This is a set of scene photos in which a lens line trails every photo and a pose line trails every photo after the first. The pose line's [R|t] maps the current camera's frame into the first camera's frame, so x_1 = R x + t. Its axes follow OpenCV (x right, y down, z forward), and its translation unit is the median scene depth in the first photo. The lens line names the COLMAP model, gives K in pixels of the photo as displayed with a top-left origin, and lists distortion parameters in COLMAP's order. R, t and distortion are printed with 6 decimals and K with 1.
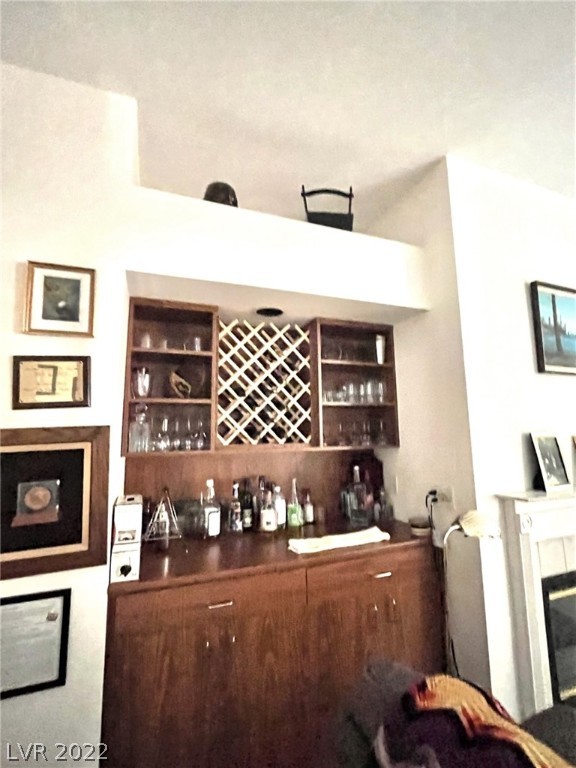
lens RADIAL K [[350.7, 0, 288.0], [0, 350.7, 384.0], [0, 0, 1]] dist [0.003116, 0.000531]
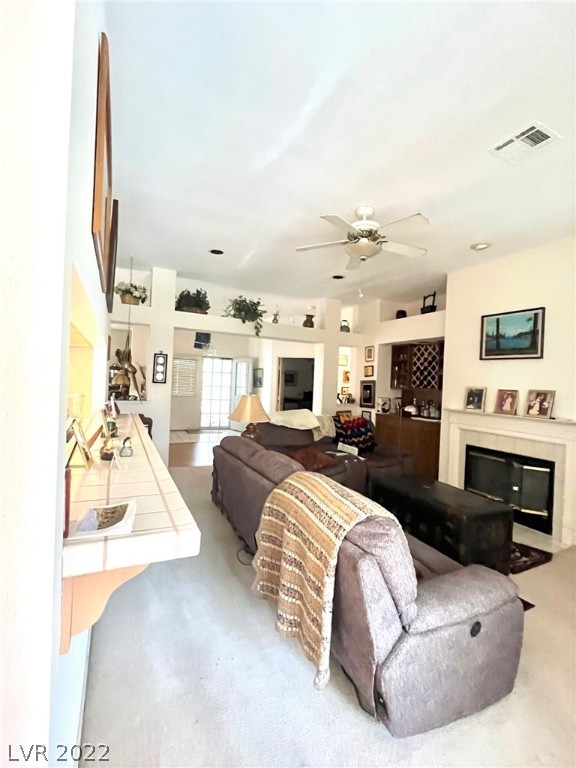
lens RADIAL K [[350.7, 0, 288.0], [0, 350.7, 384.0], [0, 0, 1]] dist [0.003116, 0.000531]
pose [[0.097154, 0.027880, -0.994879, 3.907820], [0.095844, 0.994700, 0.037235, -0.113239], [0.990644, -0.098971, 0.093967, -0.570464]]
